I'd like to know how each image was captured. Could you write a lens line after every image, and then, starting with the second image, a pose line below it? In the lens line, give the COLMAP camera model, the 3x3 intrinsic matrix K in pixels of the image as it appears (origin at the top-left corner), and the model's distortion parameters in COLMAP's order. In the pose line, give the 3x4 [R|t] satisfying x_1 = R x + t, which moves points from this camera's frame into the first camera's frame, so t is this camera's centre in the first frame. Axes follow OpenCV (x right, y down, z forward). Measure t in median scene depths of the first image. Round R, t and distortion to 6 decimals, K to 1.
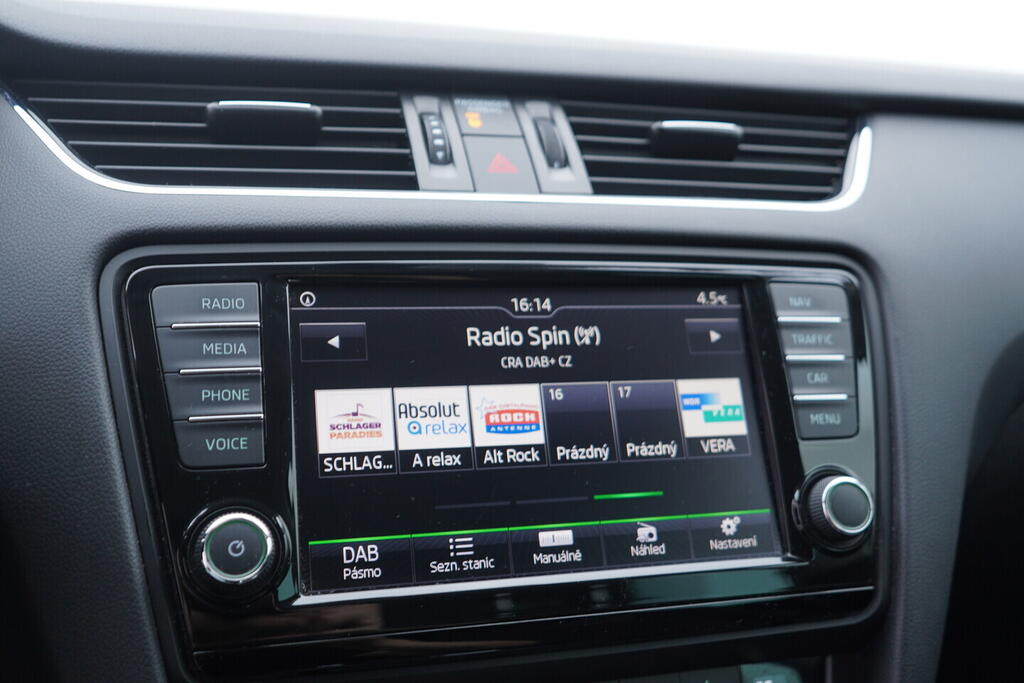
lens RADIAL K [[1035.4, 0, 508.4], [0, 1035.4, 340.7], [0, 0, 1]] dist [-0.004904, 0.015870]
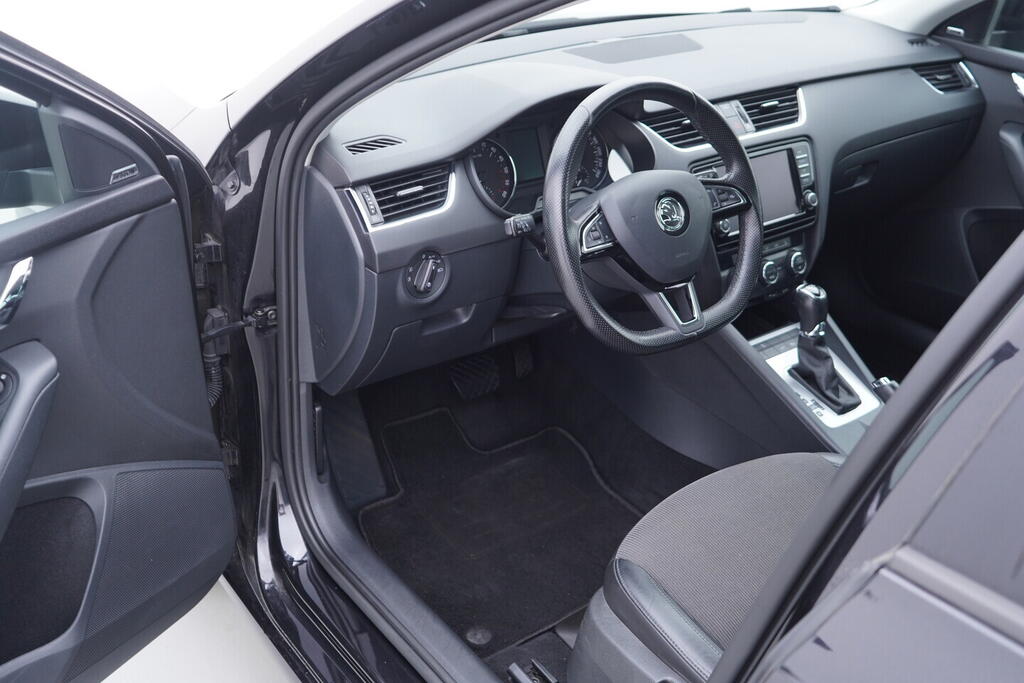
lens RADIAL K [[1046.9, 0, 512.0], [0, 1046.9, 341.5], [0, 0, 1]] dist [-0.005016, 0.024320]
pose [[0.934446, -0.167301, 0.314359, -2.462489], [0.049444, 0.935174, 0.350721, -0.937904], [-0.352656, -0.312186, 0.882142, -2.796587]]
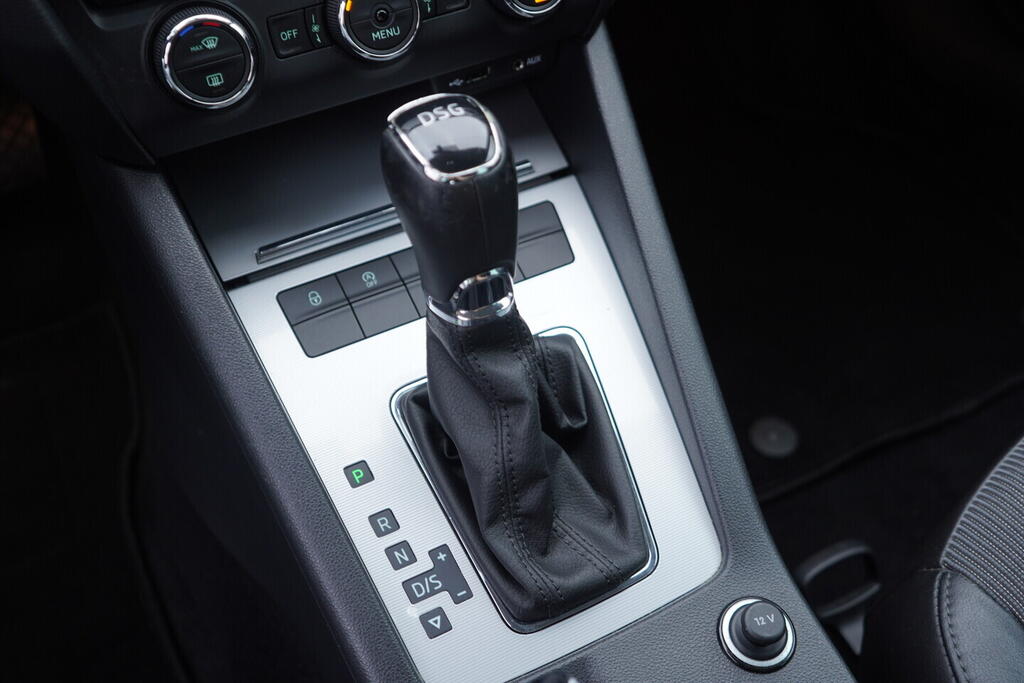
lens RADIAL K [[1046.9, 0, 512.0], [0, 1046.9, 341.5], [0, 0, 1]] dist [-0.005016, 0.024320]
pose [[0.983378, -0.157451, 0.090425, 0.042986], [0.060360, 0.753178, 0.655042, -0.039661], [-0.171243, -0.638696, 0.750162, -0.203880]]
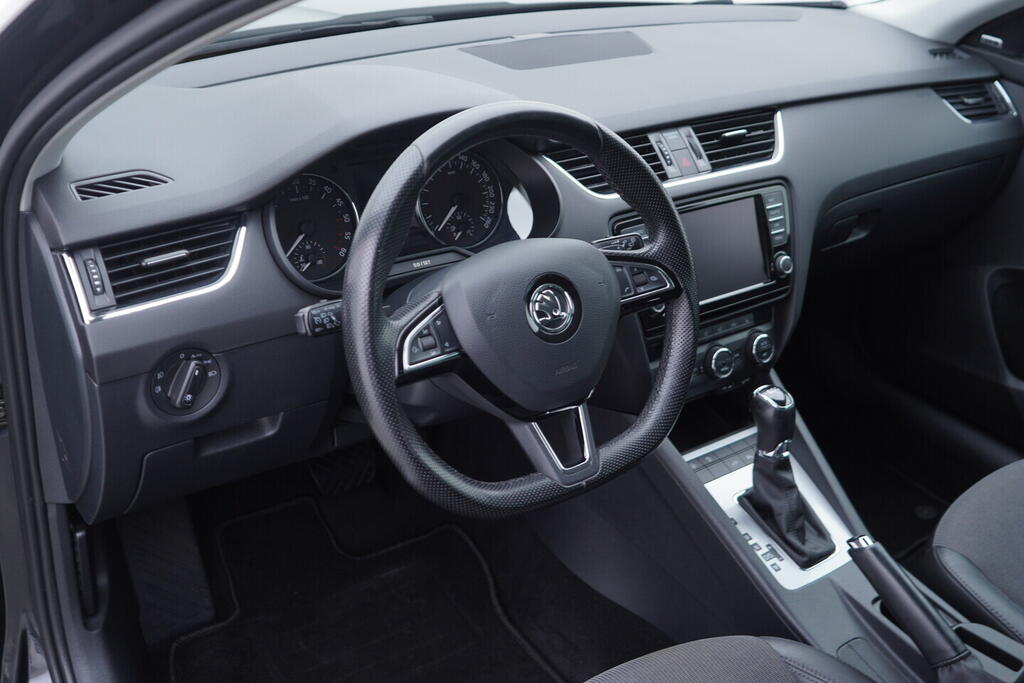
lens RADIAL K [[1046.9, 0, 512.0], [0, 1046.9, 341.5], [0, 0, 1]] dist [-0.005016, 0.024320]
pose [[0.945340, -0.131297, 0.298486, -1.571593], [0.012001, 0.928744, 0.370527, -0.885056], [-0.325867, -0.346692, 0.879554, -1.805059]]
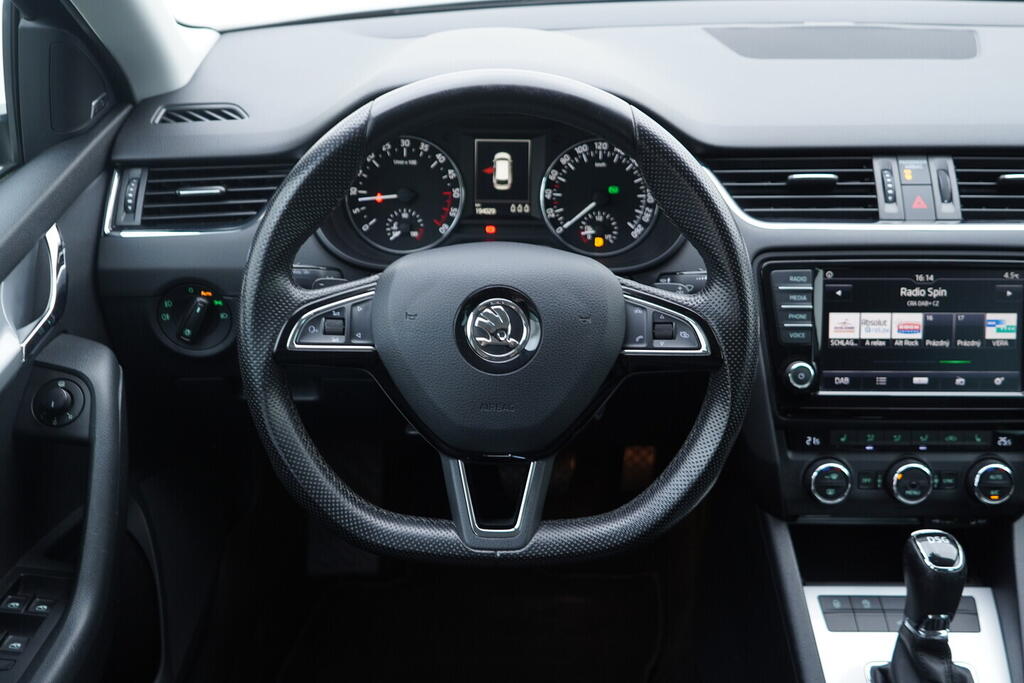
lens RADIAL K [[1046.9, 0, 512.0], [0, 1046.9, 341.5], [0, 0, 1]] dist [-0.005016, 0.024320]
pose [[0.958143, 0.120897, -0.259512, -0.239557], [-0.017659, 0.929694, 0.367909, -0.755745], [0.285746, -0.347927, 0.892914, -1.420312]]
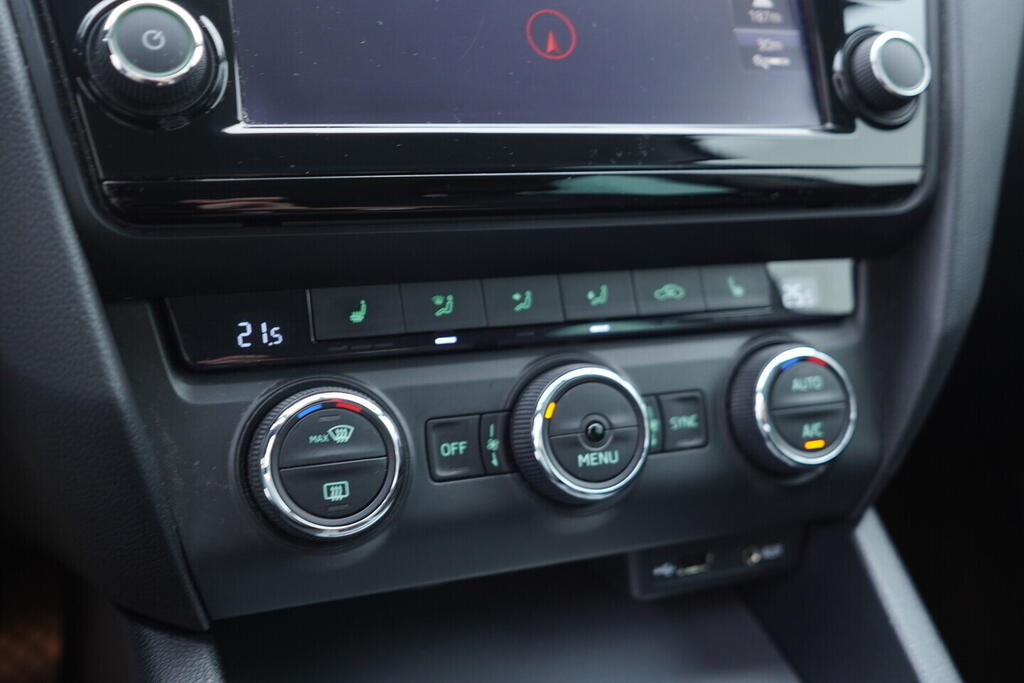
lens RADIAL K [[1046.9, 0, 512.0], [0, 1046.9, 341.5], [0, 0, 1]] dist [-0.005016, 0.024320]
pose [[0.995286, -0.021409, 0.094590, -0.067743], [0.008033, 0.990177, 0.139591, 0.258473], [-0.096649, -0.138173, 0.985681, 0.166378]]
